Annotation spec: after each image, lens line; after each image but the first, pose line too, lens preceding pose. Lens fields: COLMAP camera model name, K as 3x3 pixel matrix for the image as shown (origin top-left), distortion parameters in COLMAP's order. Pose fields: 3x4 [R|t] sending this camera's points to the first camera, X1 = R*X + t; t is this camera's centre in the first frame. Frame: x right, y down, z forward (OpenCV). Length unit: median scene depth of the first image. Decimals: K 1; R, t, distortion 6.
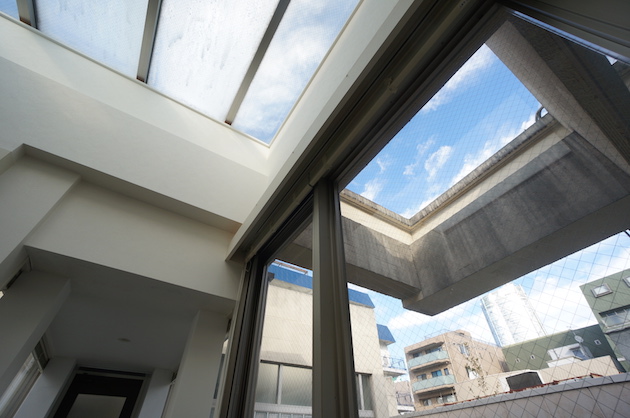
lens RADIAL K [[271.1, 0, 316.9], [0, 271.1, 210.8], [0, 0, 1]] dist [-0.032999, 0.000387]
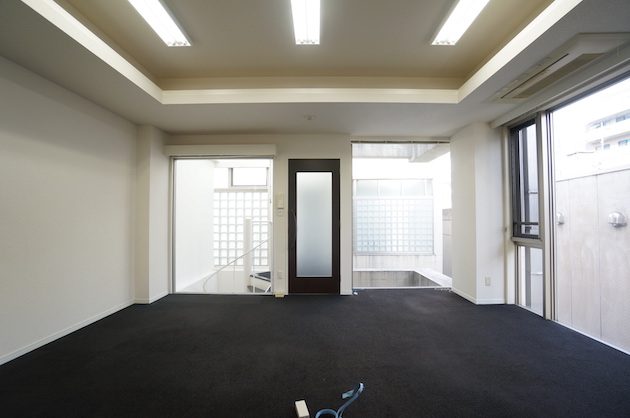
lens RADIAL K [[271.1, 0, 316.9], [0, 271.1, 210.8], [0, 0, 1]] dist [-0.032999, 0.000387]
pose [[0.837665, -0.007346, -0.546135, 1.272059], [0.371847, 0.740065, 0.560386, -1.234716], [0.400059, -0.672495, 0.622658, -1.351555]]
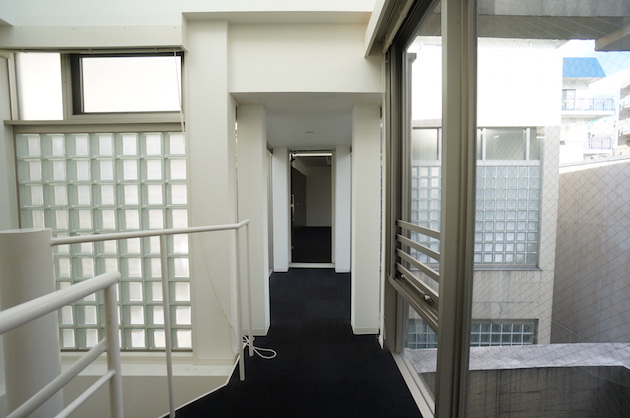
lens RADIAL K [[271.1, 0, 316.9], [0, 271.1, 210.8], [0, 0, 1]] dist [-0.032999, 0.000387]
pose [[0.847130, 0.033340, -0.530339, 0.071618], [0.364424, 0.689907, 0.625478, -0.110997], [0.386739, -0.723130, 0.572291, -0.101498]]
